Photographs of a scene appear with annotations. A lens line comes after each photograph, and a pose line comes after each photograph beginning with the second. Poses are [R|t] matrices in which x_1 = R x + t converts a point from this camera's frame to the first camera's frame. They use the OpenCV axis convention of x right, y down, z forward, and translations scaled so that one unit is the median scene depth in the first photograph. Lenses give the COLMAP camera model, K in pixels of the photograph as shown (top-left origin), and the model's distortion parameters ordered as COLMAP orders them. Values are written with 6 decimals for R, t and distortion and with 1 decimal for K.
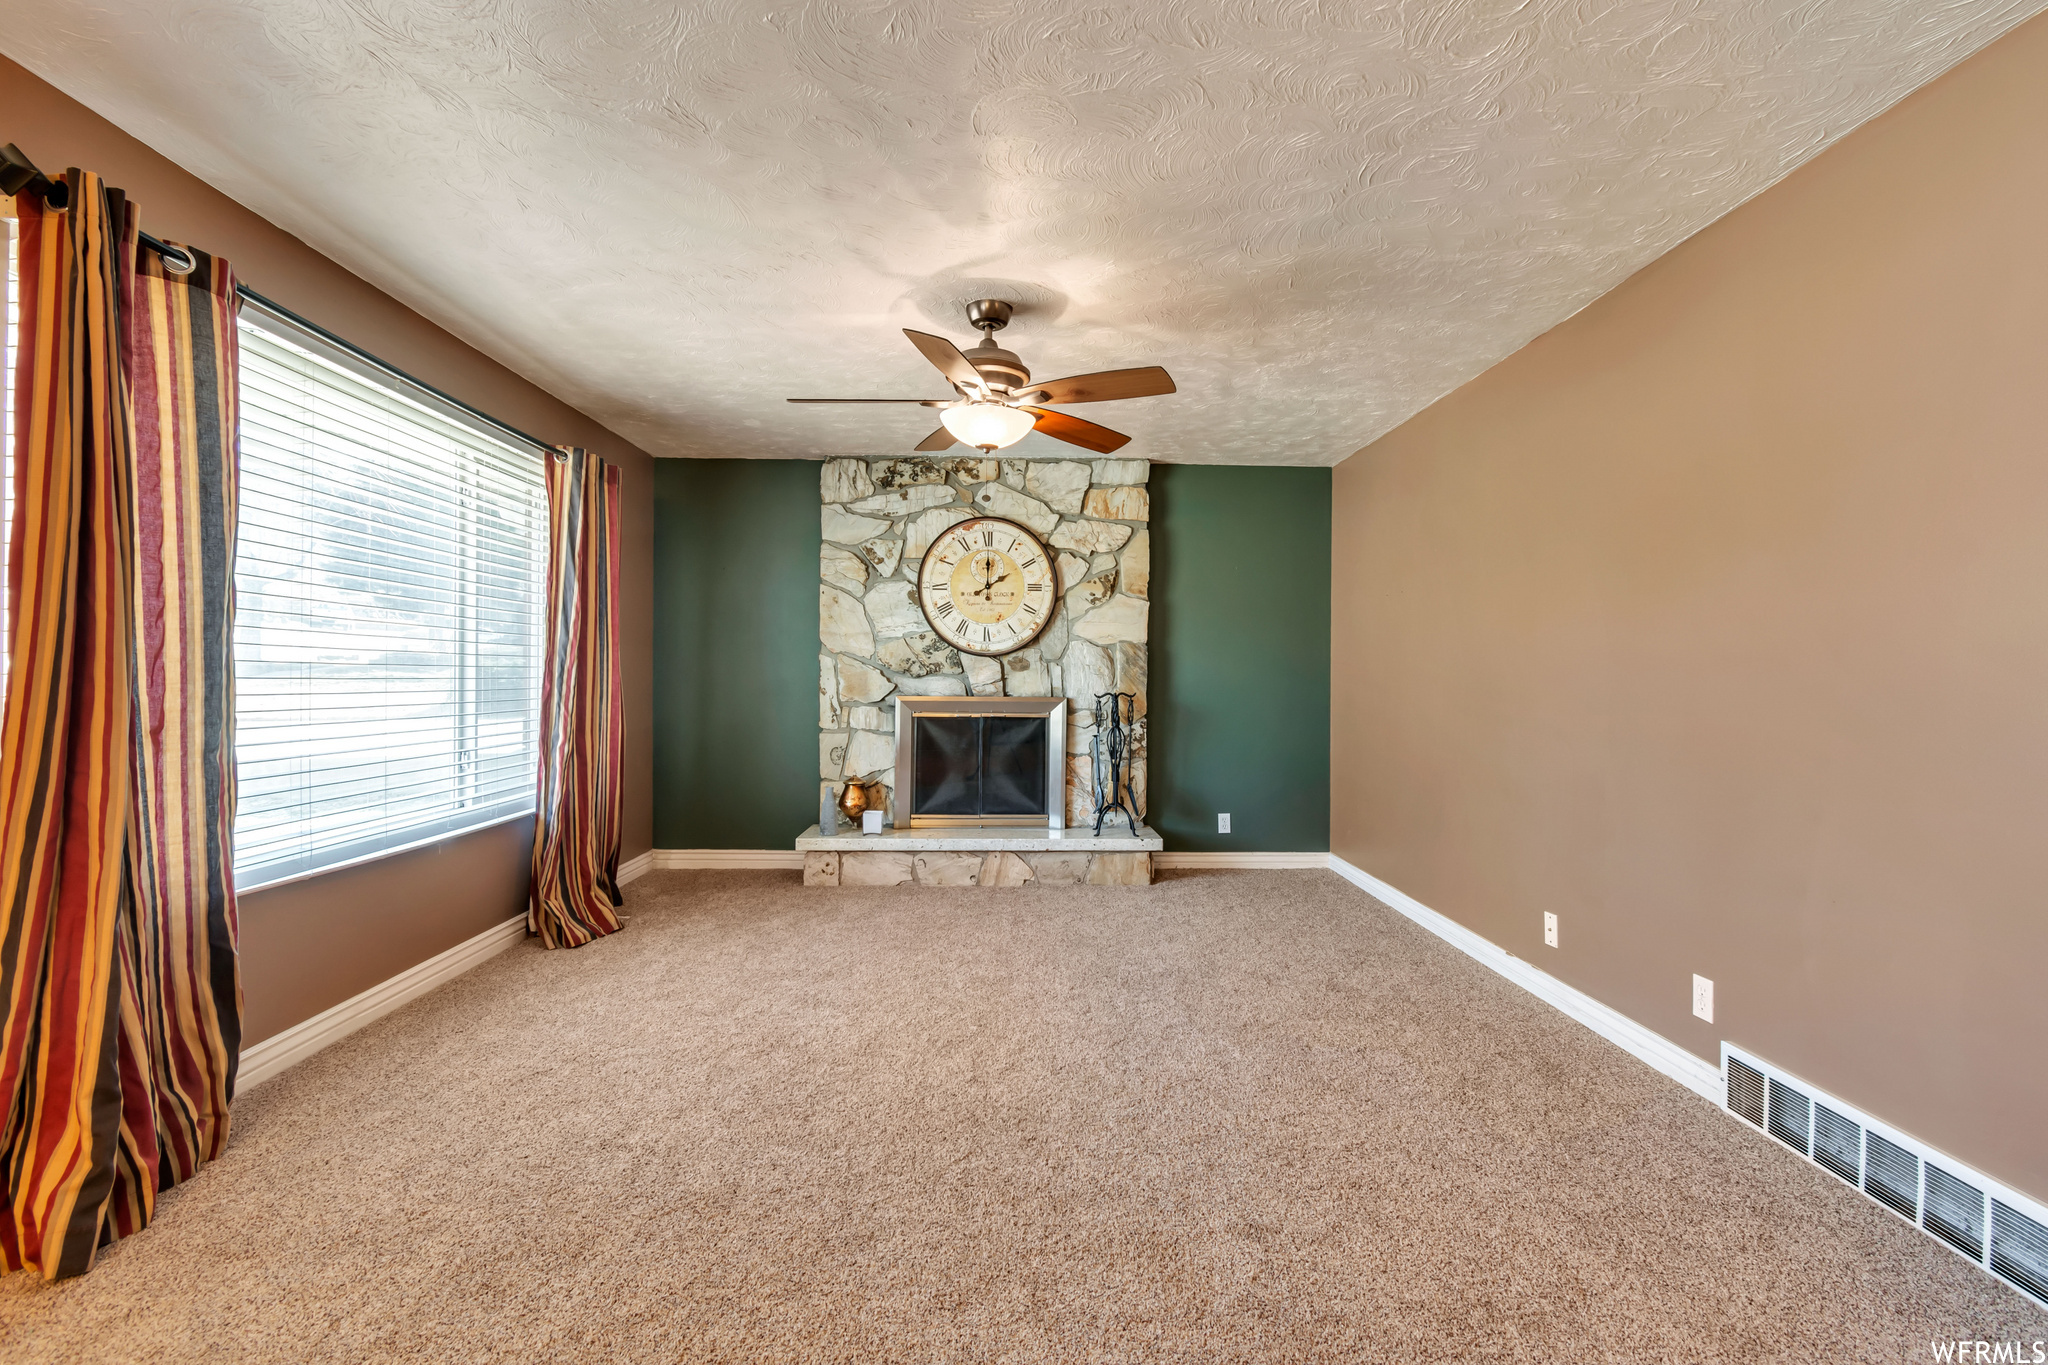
lens RADIAL K [[919.2, 0, 1024.0], [0, 919.2, 682.5], [0, 0, 1]] dist [0.001579, -0.000467]
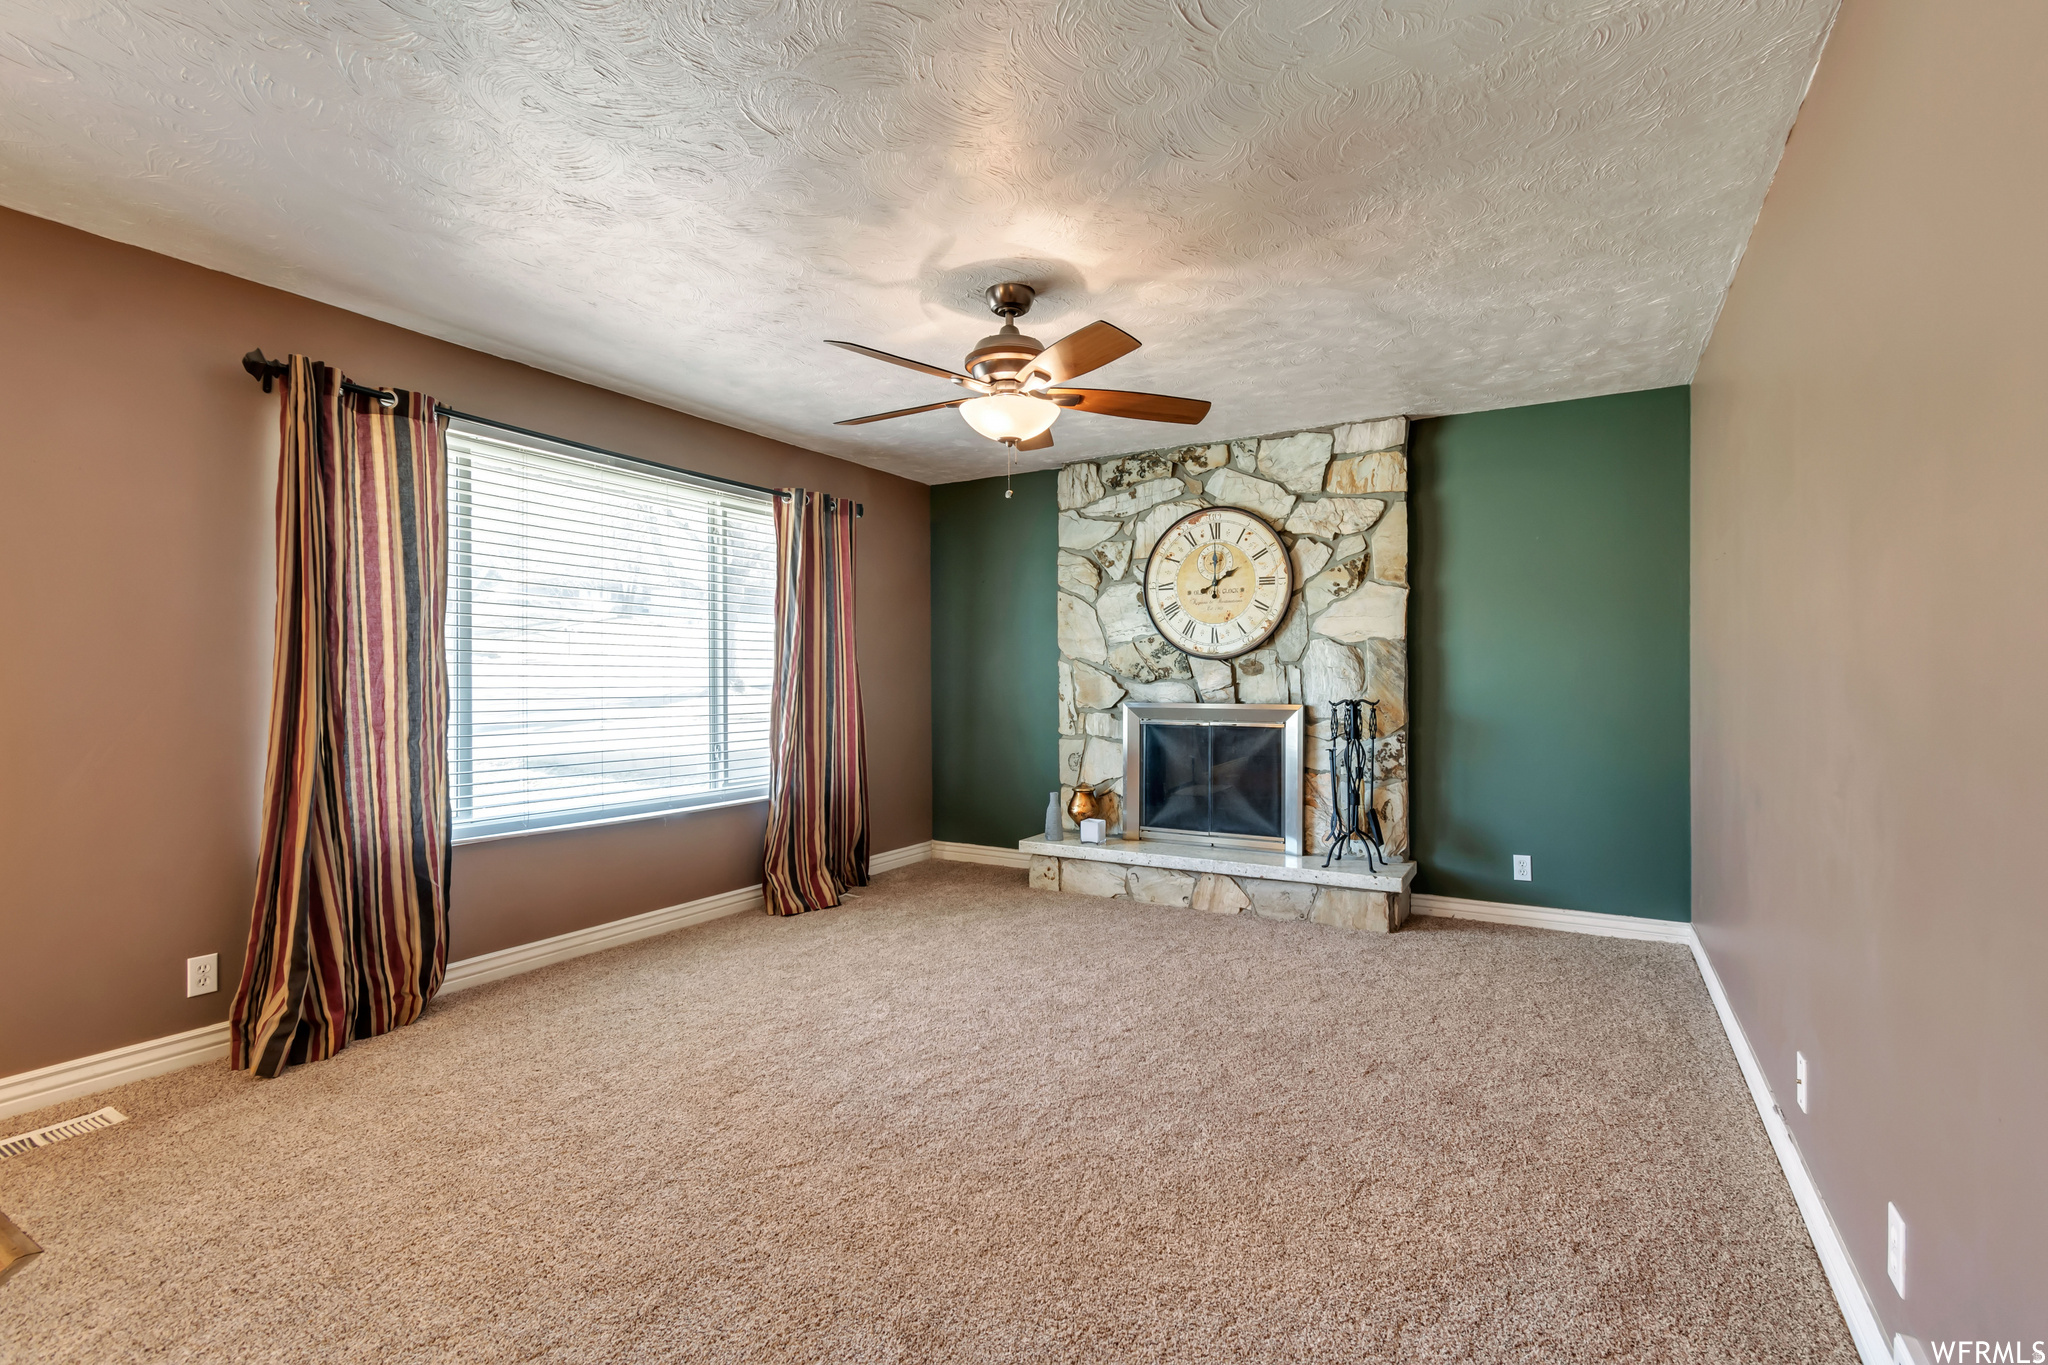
lens RADIAL K [[922.0, 0, 1015.1], [0, 922.0, 692.2], [0, 0, 1]] dist [0.003190, -0.000873]
pose [[0.848823, -0.001749, -0.528674, 0.276490], [0.004027, 0.999987, 0.003157, 0.000411], [0.528661, -0.004809, 0.848819, 0.115534]]
